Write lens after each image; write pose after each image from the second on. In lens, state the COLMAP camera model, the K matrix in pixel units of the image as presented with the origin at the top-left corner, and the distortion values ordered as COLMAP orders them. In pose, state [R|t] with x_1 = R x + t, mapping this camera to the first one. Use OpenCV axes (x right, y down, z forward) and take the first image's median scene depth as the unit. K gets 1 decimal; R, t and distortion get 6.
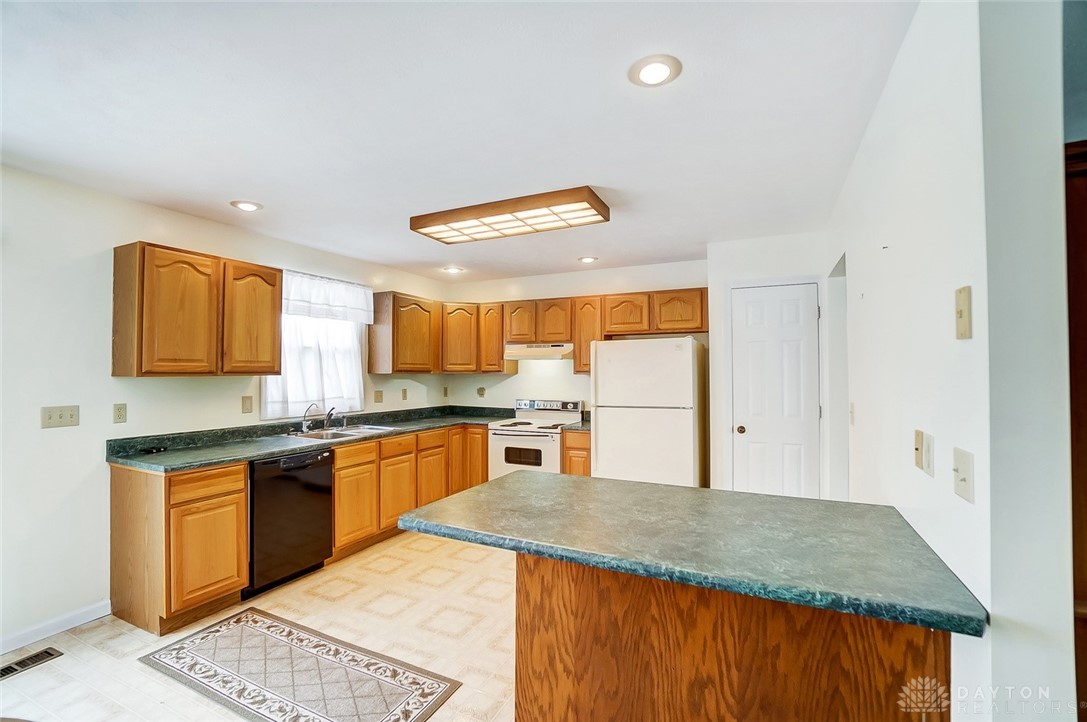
lens RADIAL K [[476.7, 0, 525.7], [0, 476.7, 365.9], [0, 0, 1]] dist [-0.037473, 0.005228]
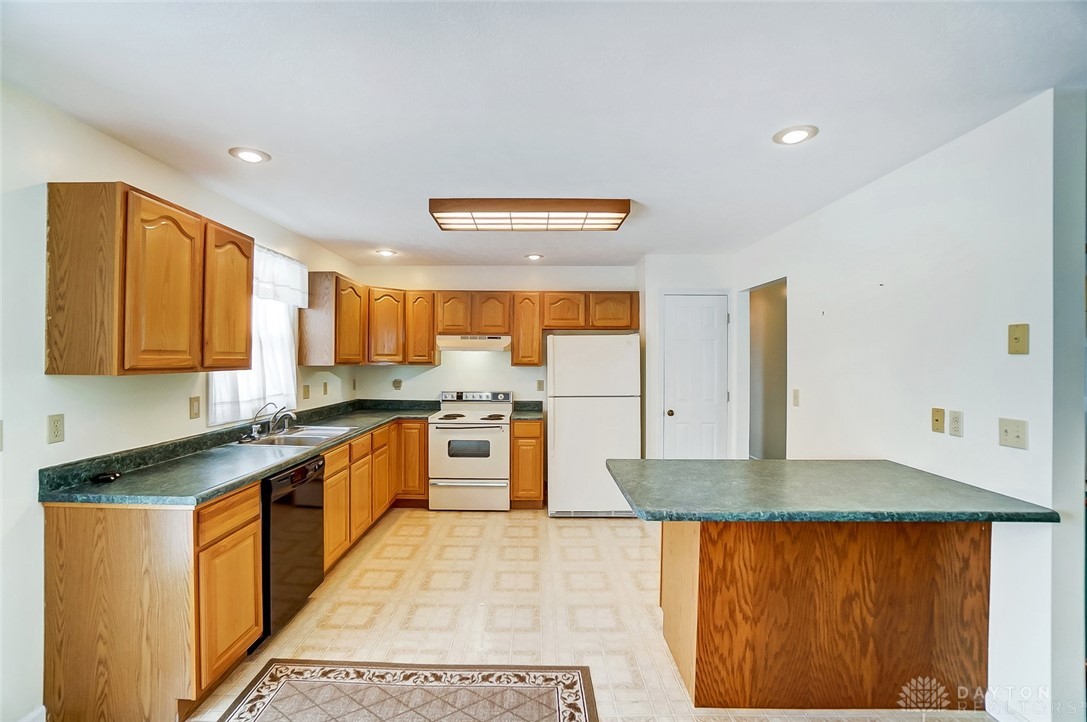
lens RADIAL K [[476.7, 0, 523.5], [0, 476.7, 358.9], [0, 0, 1]] dist [-0.037473, 0.005228]
pose [[0.902357, 0.005421, 0.430955, -0.533192], [-0.010811, 0.999891, 0.010058, -0.013827], [-0.430854, -0.013735, 0.902317, 0.093233]]
